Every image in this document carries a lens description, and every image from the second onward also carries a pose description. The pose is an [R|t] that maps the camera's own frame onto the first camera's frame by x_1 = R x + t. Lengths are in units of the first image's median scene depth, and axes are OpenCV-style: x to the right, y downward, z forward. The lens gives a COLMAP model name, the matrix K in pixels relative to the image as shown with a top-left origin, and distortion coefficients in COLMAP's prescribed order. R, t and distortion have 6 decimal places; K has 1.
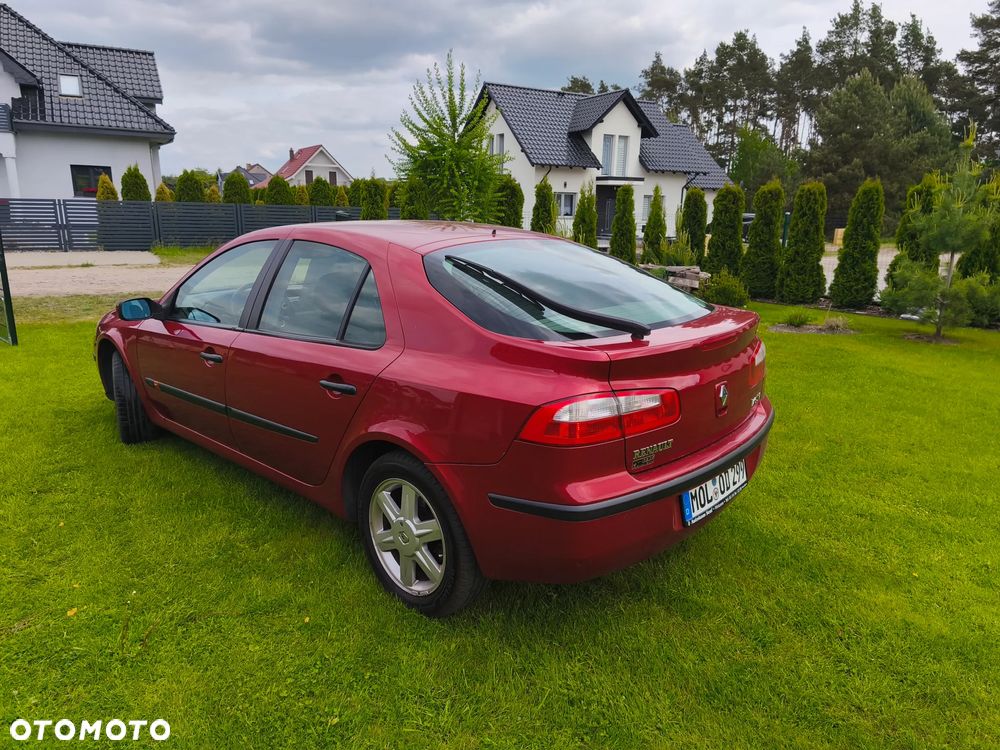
lens RADIAL K [[663.9, 0, 500.0], [0, 663.9, 375.0], [0, 0, 1]] dist [0.087319, -0.076729]
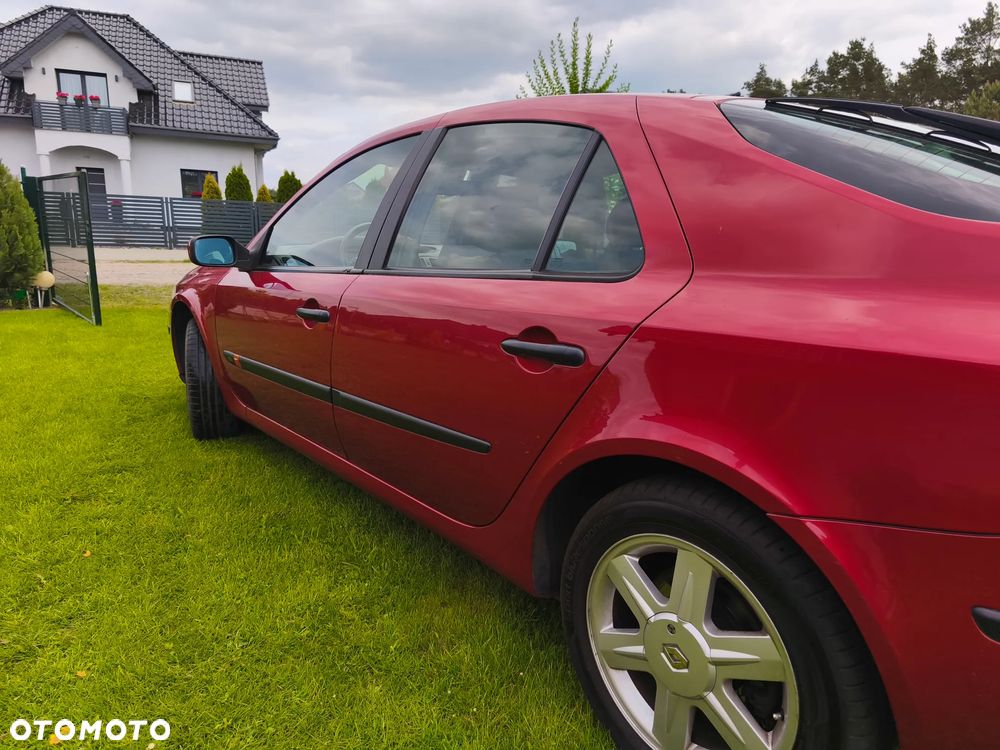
lens RADIAL K [[663.9, 0, 500.0], [0, 663.9, 375.0], [0, 0, 1]] dist [0.087319, -0.076729]
pose [[0.992579, 0.042286, -0.114013, -0.027764], [-0.045129, 0.998728, -0.022472, 0.006519], [0.112918, 0.027450, 0.993225, 0.060179]]
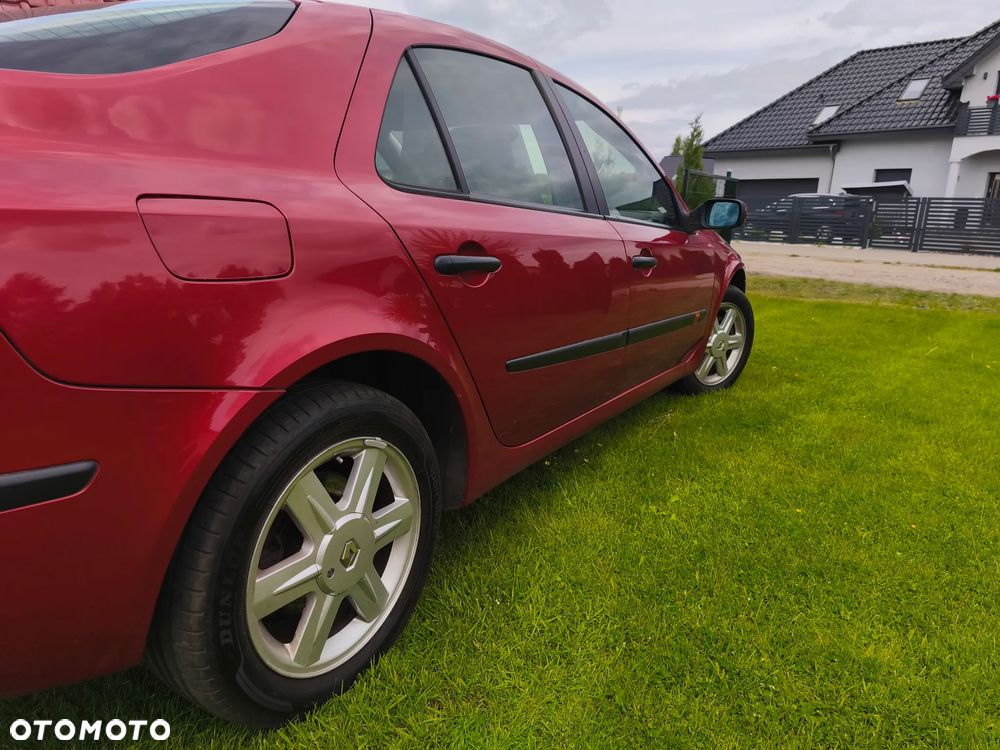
lens RADIAL K [[663.9, 0, 500.0], [0, 663.9, 375.0], [0, 0, 1]] dist [0.087319, -0.076729]
pose [[0.176270, 0.227651, -0.957656, 0.116567], [-0.264510, 0.948060, 0.176683, -0.017997], [0.948137, 0.222165, 0.227330, 0.207909]]
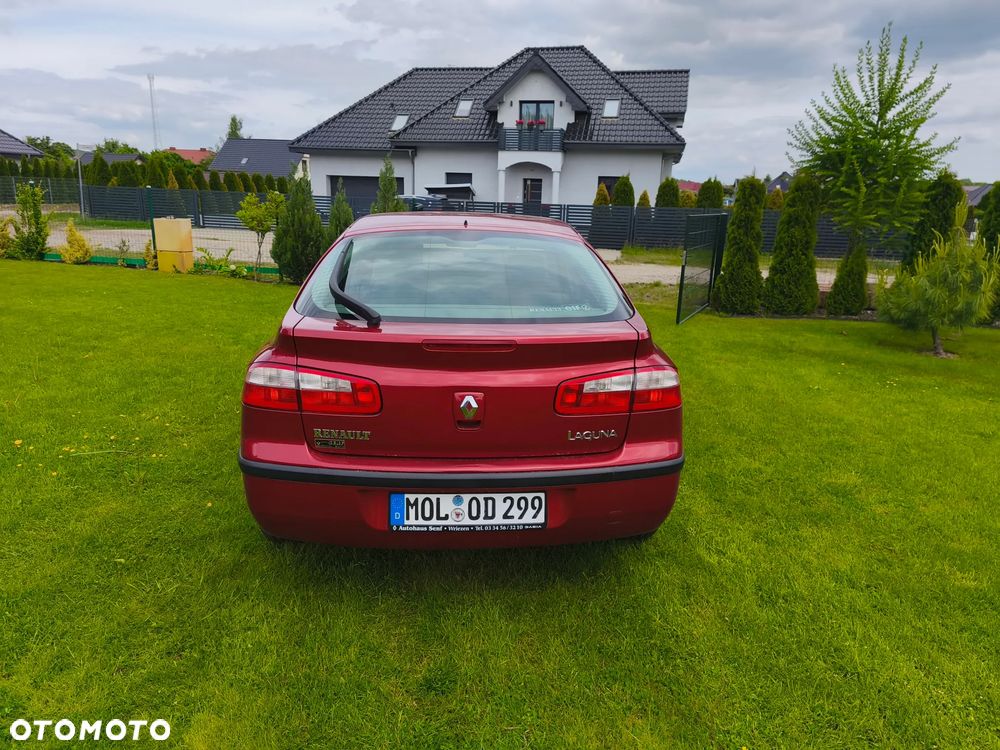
lens RADIAL K [[663.9, 0, 500.0], [0, 663.9, 375.0], [0, 0, 1]] dist [0.087319, -0.076729]
pose [[0.720161, 0.180331, -0.669961, 0.134014], [-0.186423, 0.980415, 0.063503, -0.010713], [0.668292, 0.079164, 0.739675, 0.052157]]
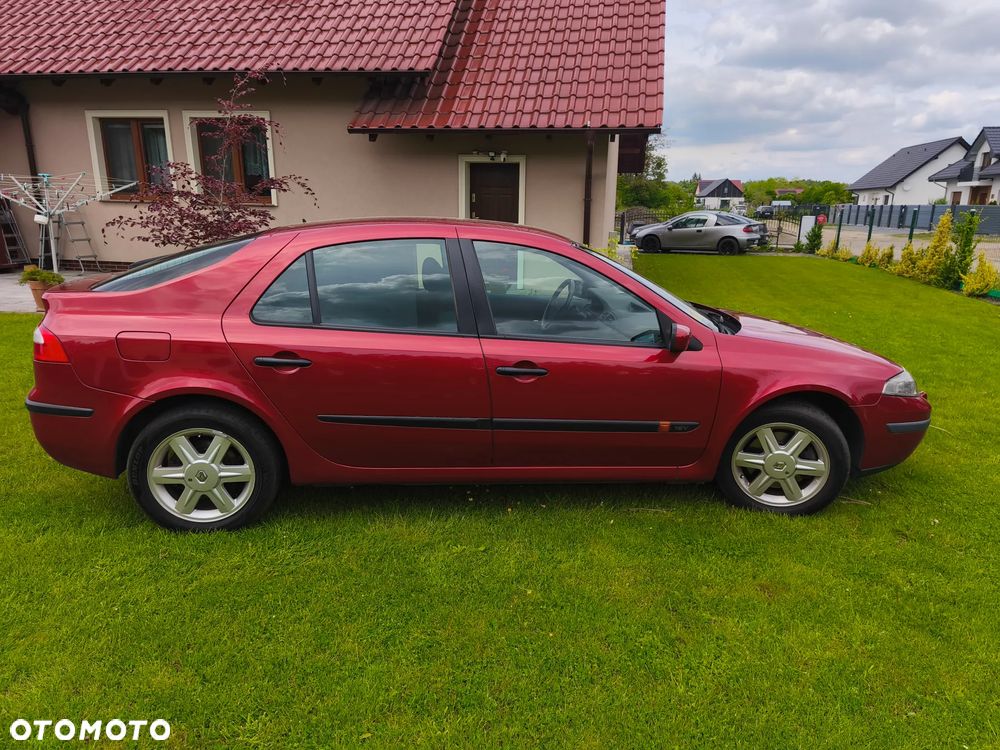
lens RADIAL K [[663.9, 0, 500.0], [0, 663.9, 375.0], [0, 0, 1]] dist [0.087319, -0.076729]
pose [[-0.660198, 0.156790, -0.734544, 0.120697], [-0.209899, 0.900490, 0.380866, -0.085387], [0.721166, 0.405628, -0.561592, 0.349889]]
